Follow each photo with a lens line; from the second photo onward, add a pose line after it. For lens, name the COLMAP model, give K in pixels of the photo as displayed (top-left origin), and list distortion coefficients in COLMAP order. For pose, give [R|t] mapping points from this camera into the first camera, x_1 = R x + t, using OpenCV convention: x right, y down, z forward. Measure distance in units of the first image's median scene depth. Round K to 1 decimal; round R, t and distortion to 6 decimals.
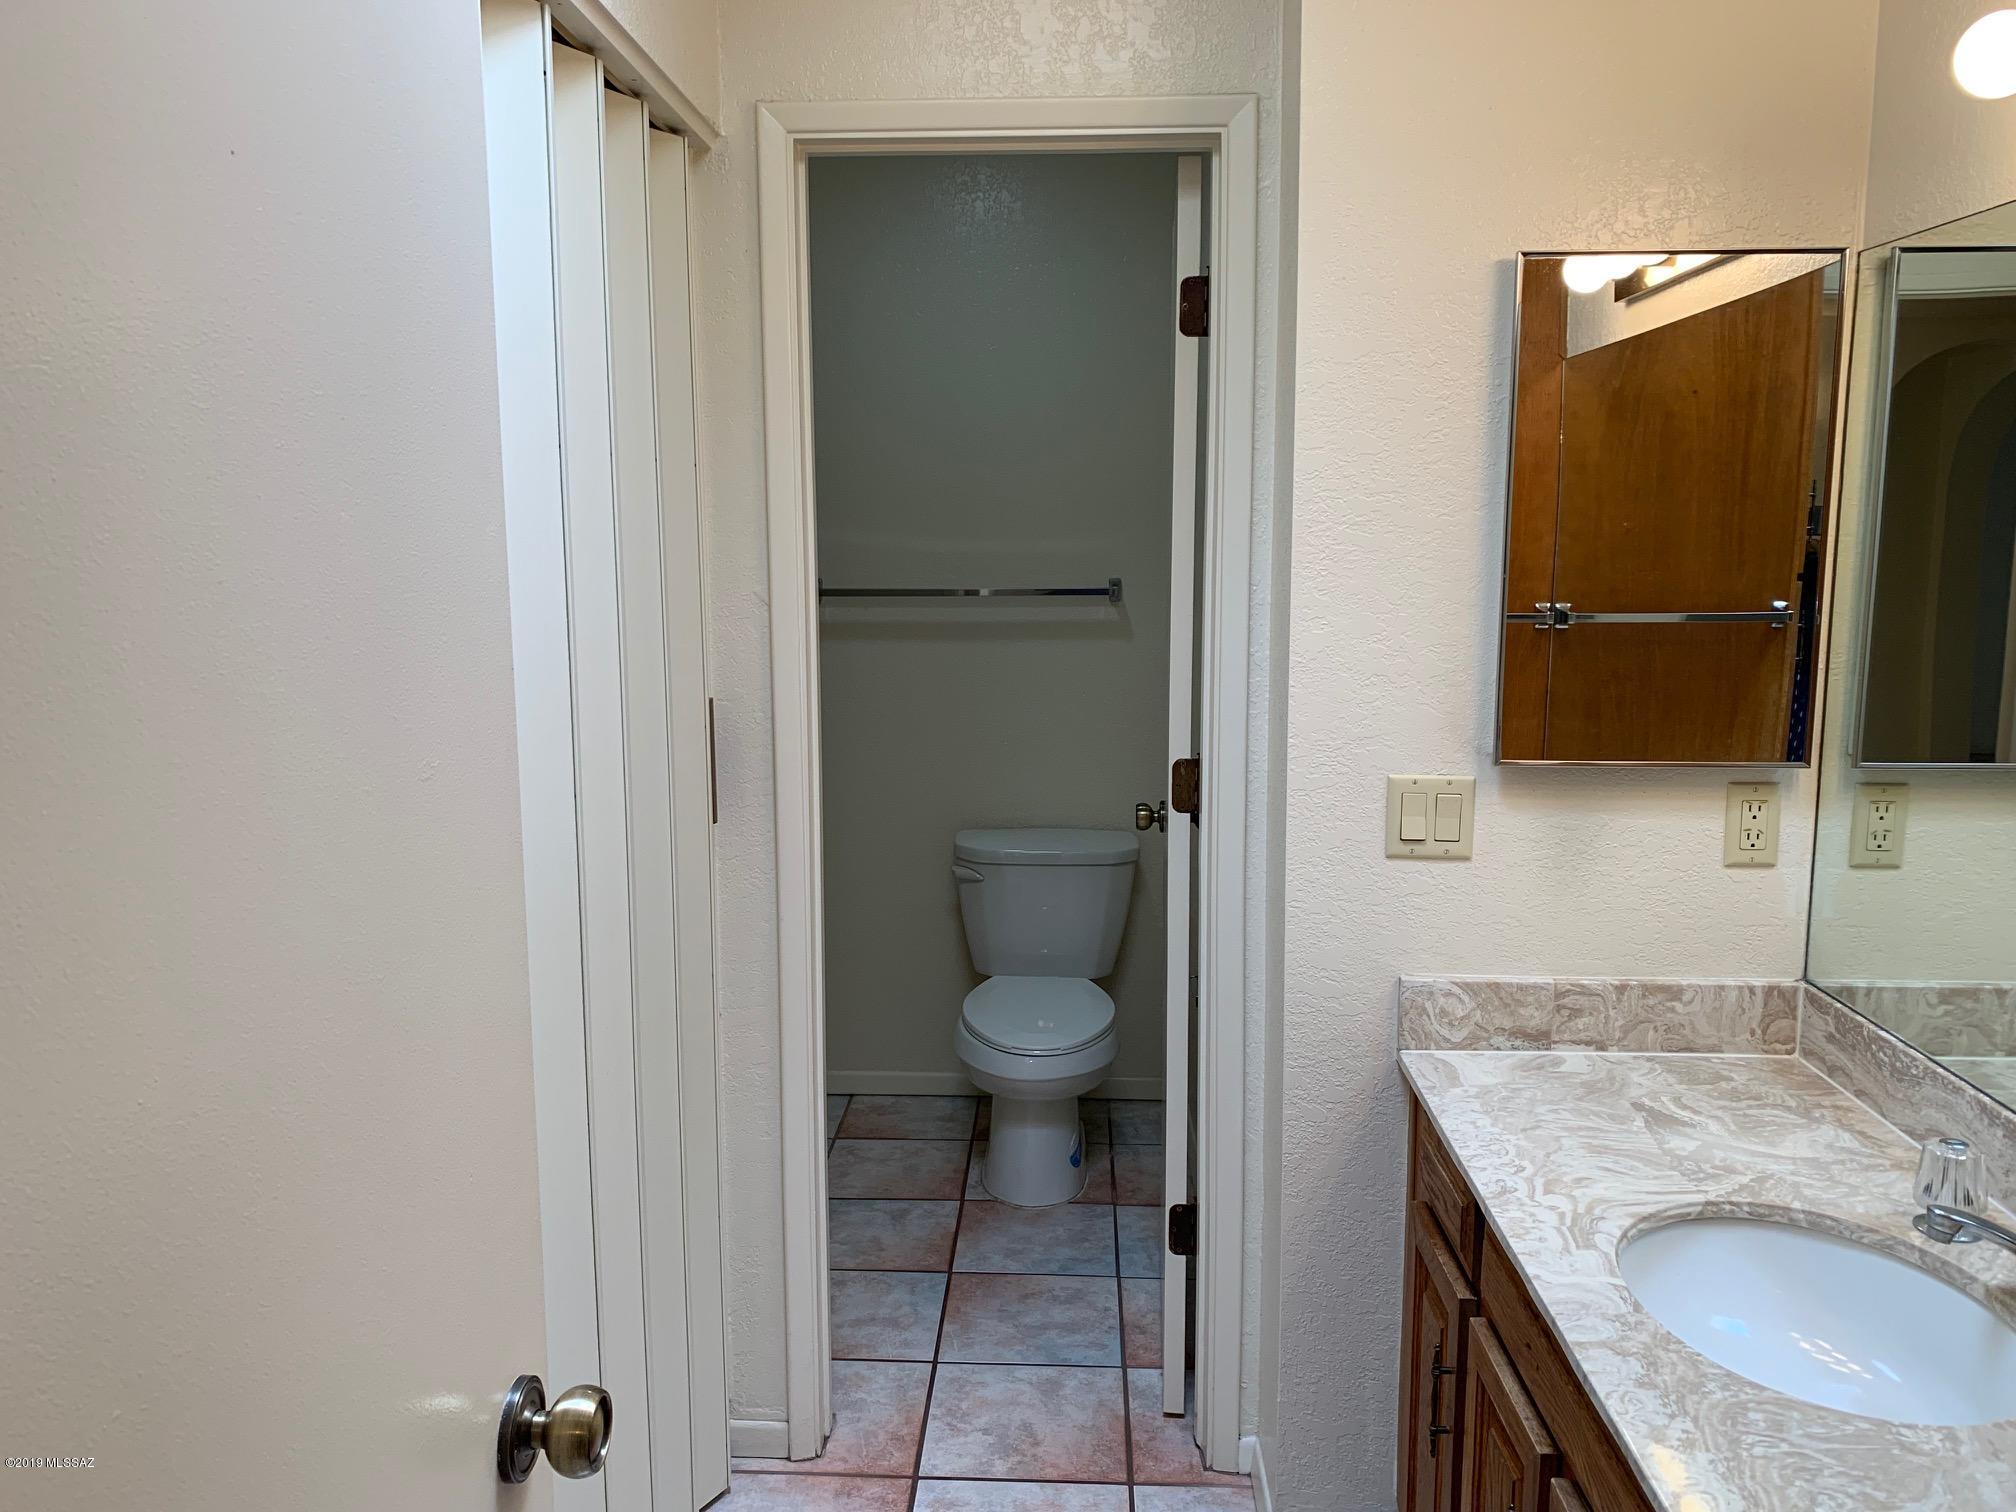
lens RADIAL K [[1545.1, 0, 1013.4], [0, 1545.1, 755.1], [0, 0, 1]] dist [0.089107, -0.081157]
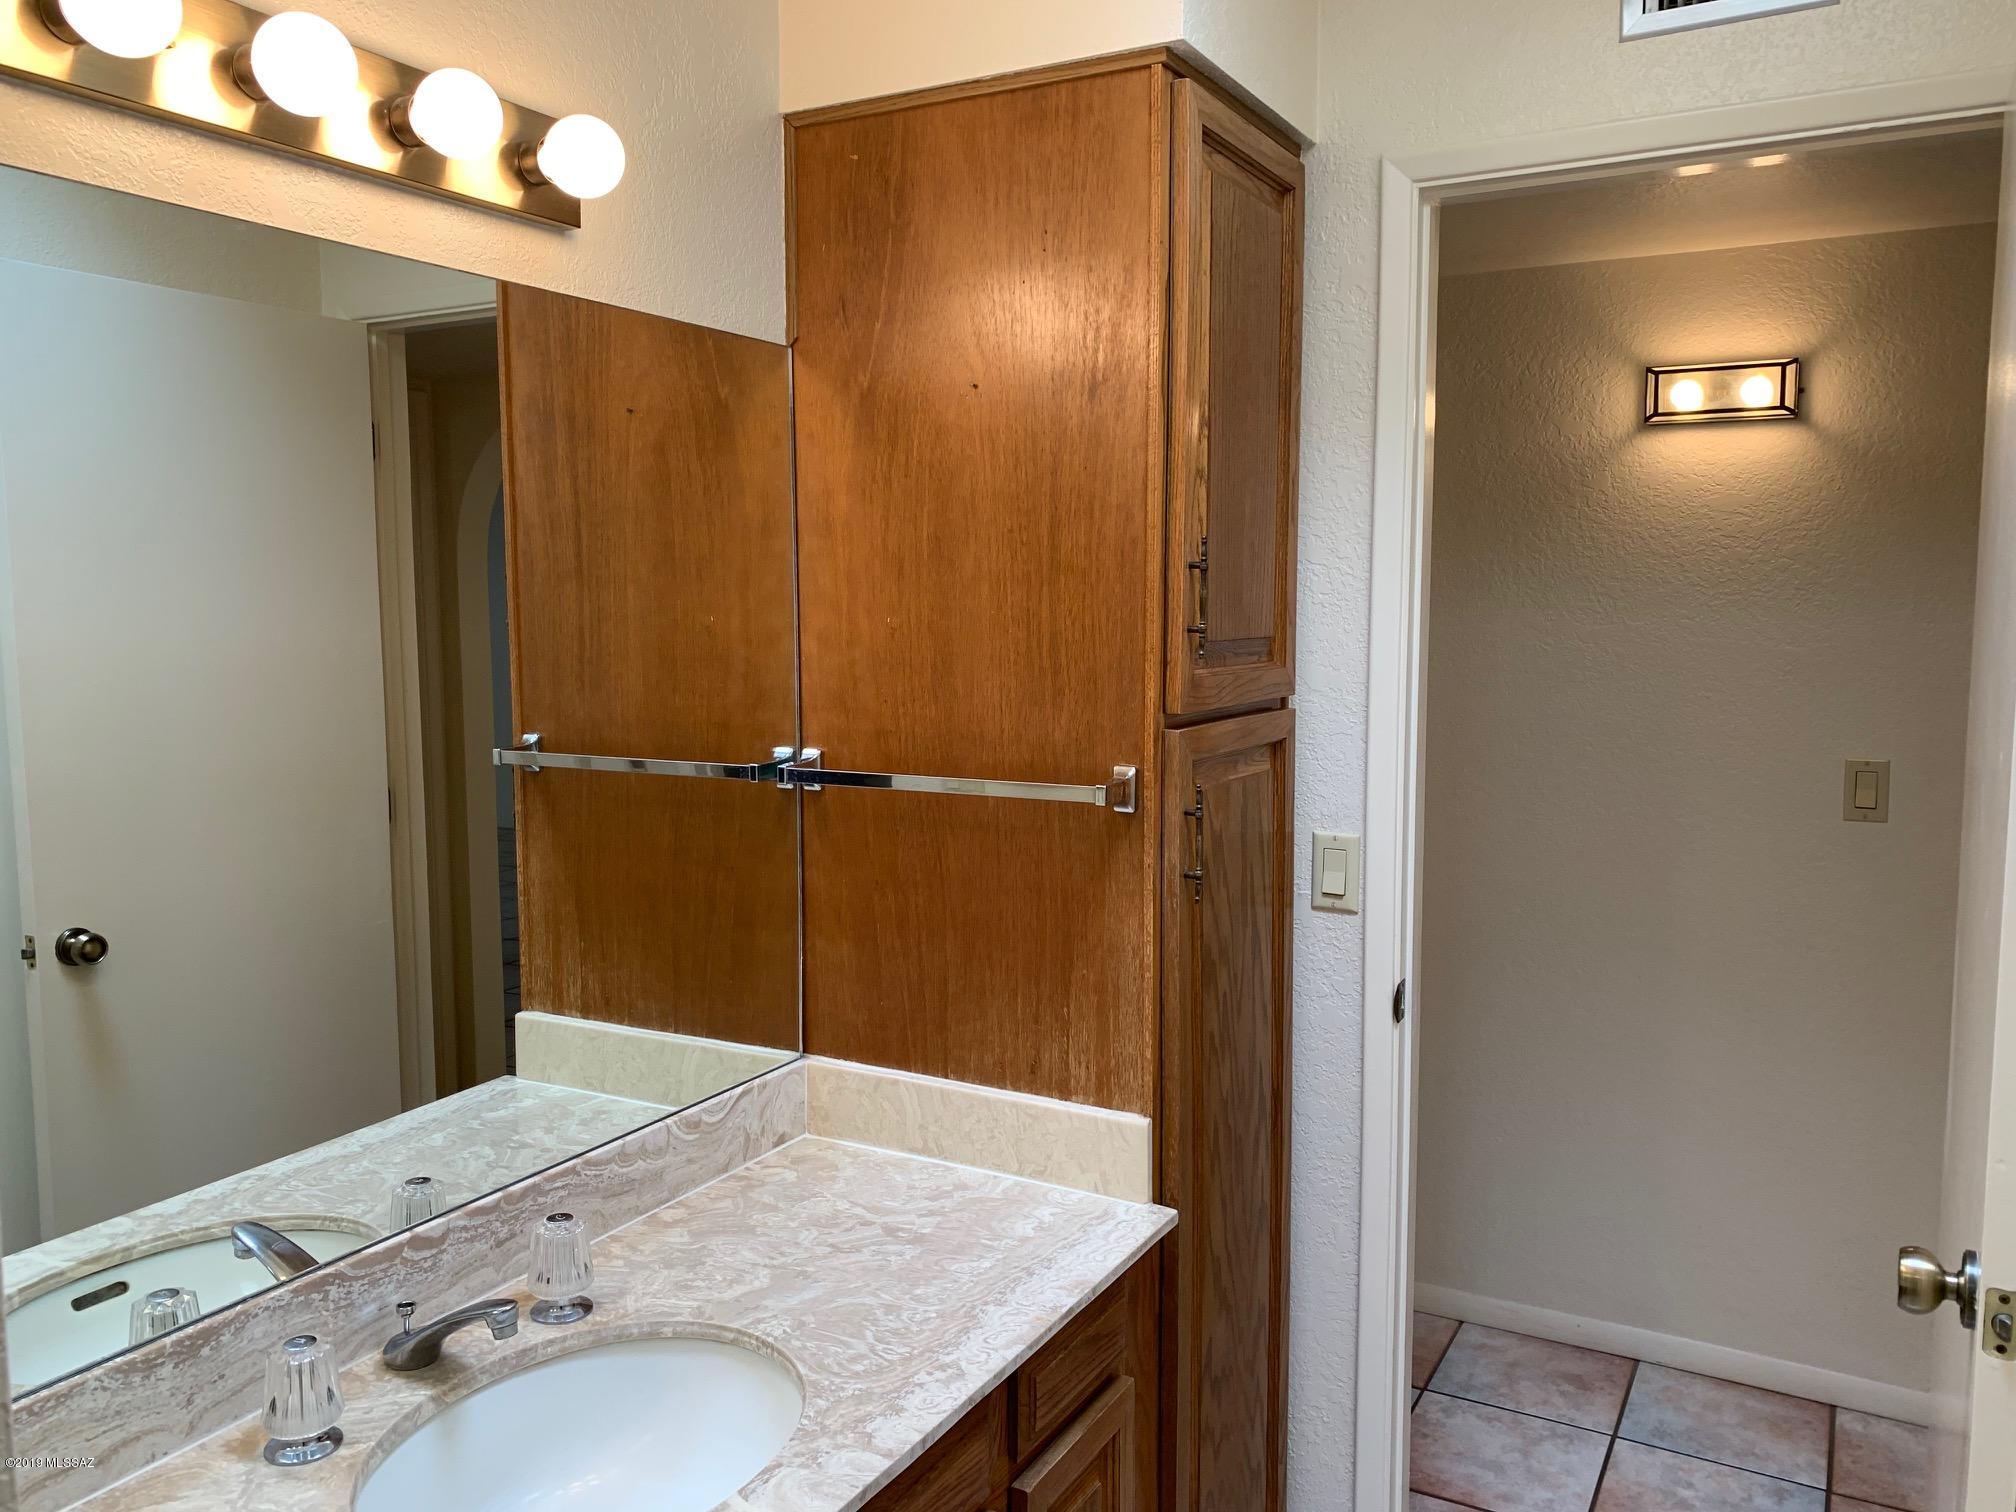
lens RADIAL K [[1545.1, 0, 1002.7], [0, 1545.1, 755.0], [0, 0, 1]] dist [0.089107, -0.081157]
pose [[0.884458, 0.040324, -0.464874, 0.698682], [-0.060208, 0.997793, -0.028000, -0.084045], [0.462719, 0.052754, 0.884934, 0.514034]]
